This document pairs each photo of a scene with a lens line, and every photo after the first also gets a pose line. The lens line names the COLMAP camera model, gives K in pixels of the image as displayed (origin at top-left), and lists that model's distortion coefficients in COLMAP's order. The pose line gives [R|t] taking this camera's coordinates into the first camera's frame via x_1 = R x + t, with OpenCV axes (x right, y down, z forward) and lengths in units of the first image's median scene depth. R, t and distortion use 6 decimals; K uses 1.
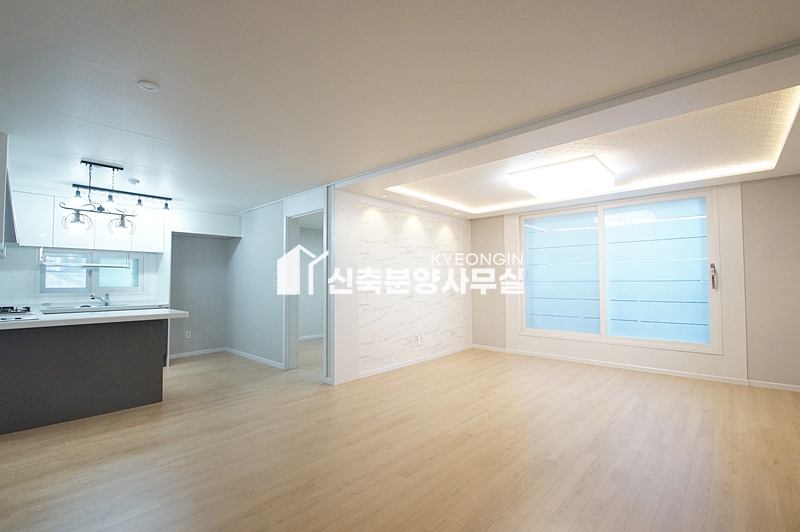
lens RADIAL K [[353.4, 0, 400.9], [0, 353.4, 271.3], [0, 0, 1]] dist [0.002693, -0.006757]
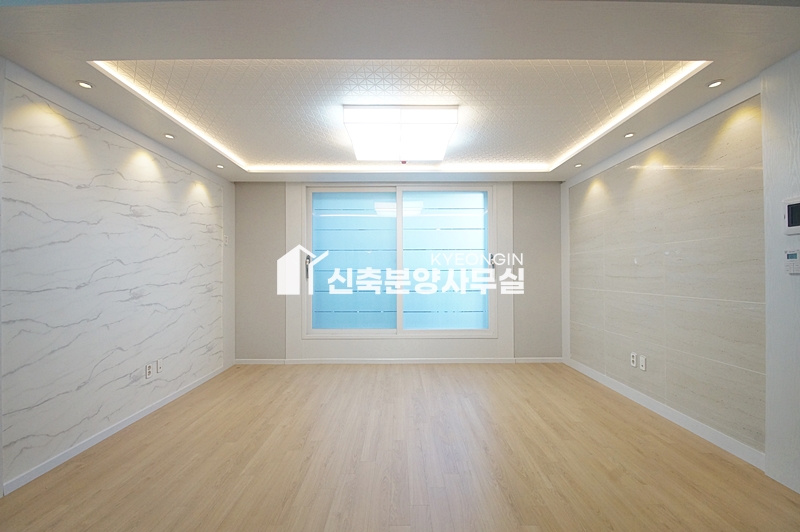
lens RADIAL K [[353.4, 0, 399.3], [0, 353.4, 268.3], [0, 0, 1]] dist [0.002693, -0.006757]
pose [[0.736446, 0.010797, 0.676411, -0.048036], [-0.020434, 0.999771, 0.006289, 0.017719], [-0.676188, -0.018454, 0.736498, 0.348901]]
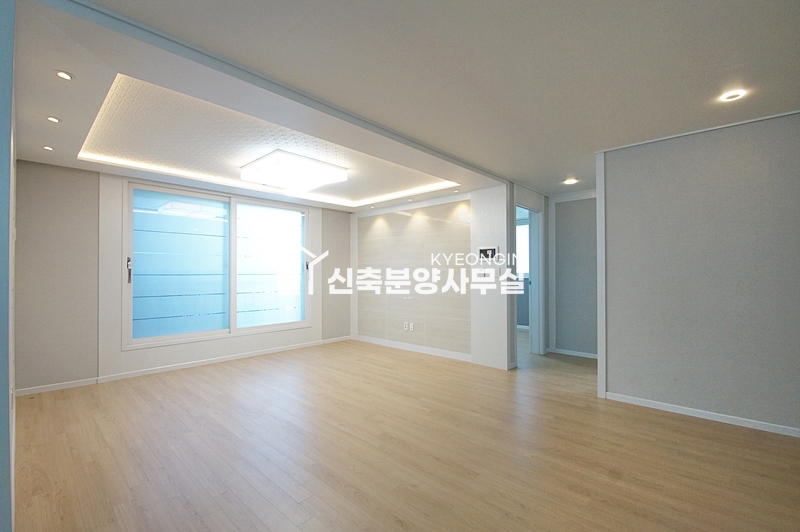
lens RADIAL K [[353.4, 0, 399.0], [0, 353.4, 269.0], [0, 0, 1]] dist [0.002693, -0.006757]
pose [[0.015066, 0.018035, 0.999724, -0.438542], [-0.028165, 0.999448, -0.017605, 0.017851], [-0.999490, -0.027891, 0.015566, 0.548125]]
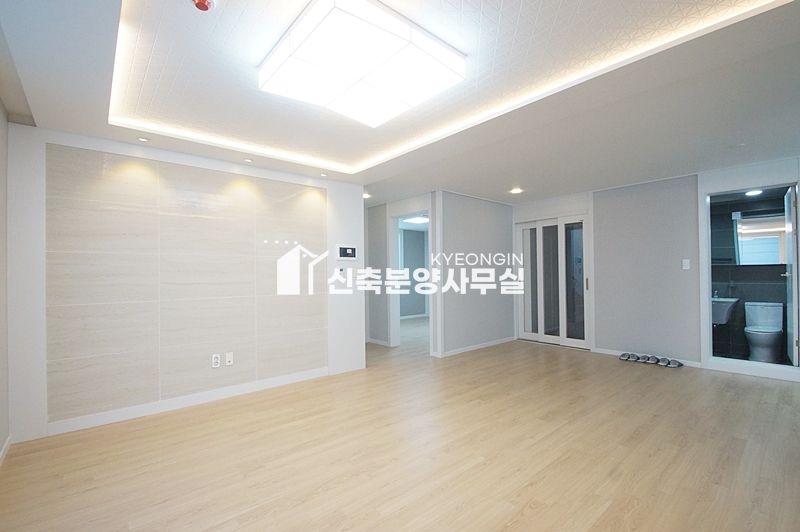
lens RADIAL K [[353.4, 0, 398.0], [0, 353.4, 270.0], [0, 0, 1]] dist [0.002693, -0.006757]
pose [[-0.992764, 0.017491, 0.118797, 0.280449], [0.012357, 0.998963, -0.043814, 0.038533], [-0.119440, -0.042029, -0.991951, 1.202571]]
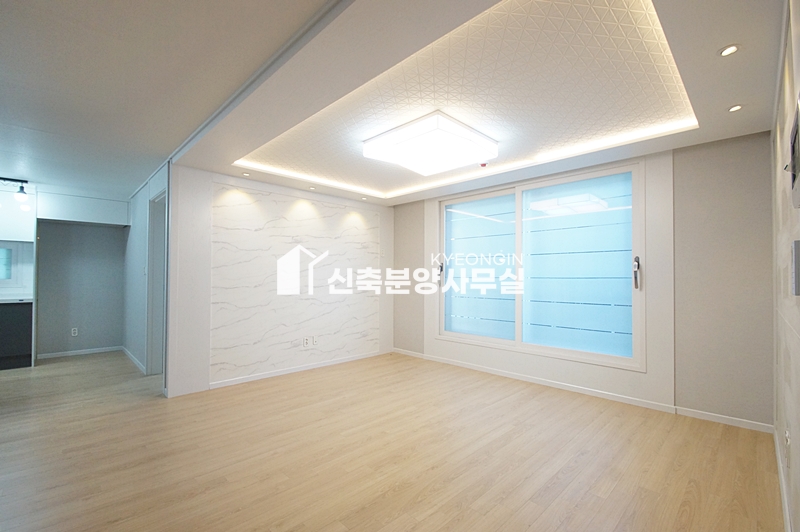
lens RADIAL K [[353.4, 0, 397.5], [0, 353.4, 271.0], [0, 0, 1]] dist [0.002693, -0.006757]
pose [[0.998621, 0.008177, -0.051866, 0.344354], [-0.007503, 0.999885, 0.013165, 0.003988], [0.051968, -0.012757, 0.998567, 0.161835]]
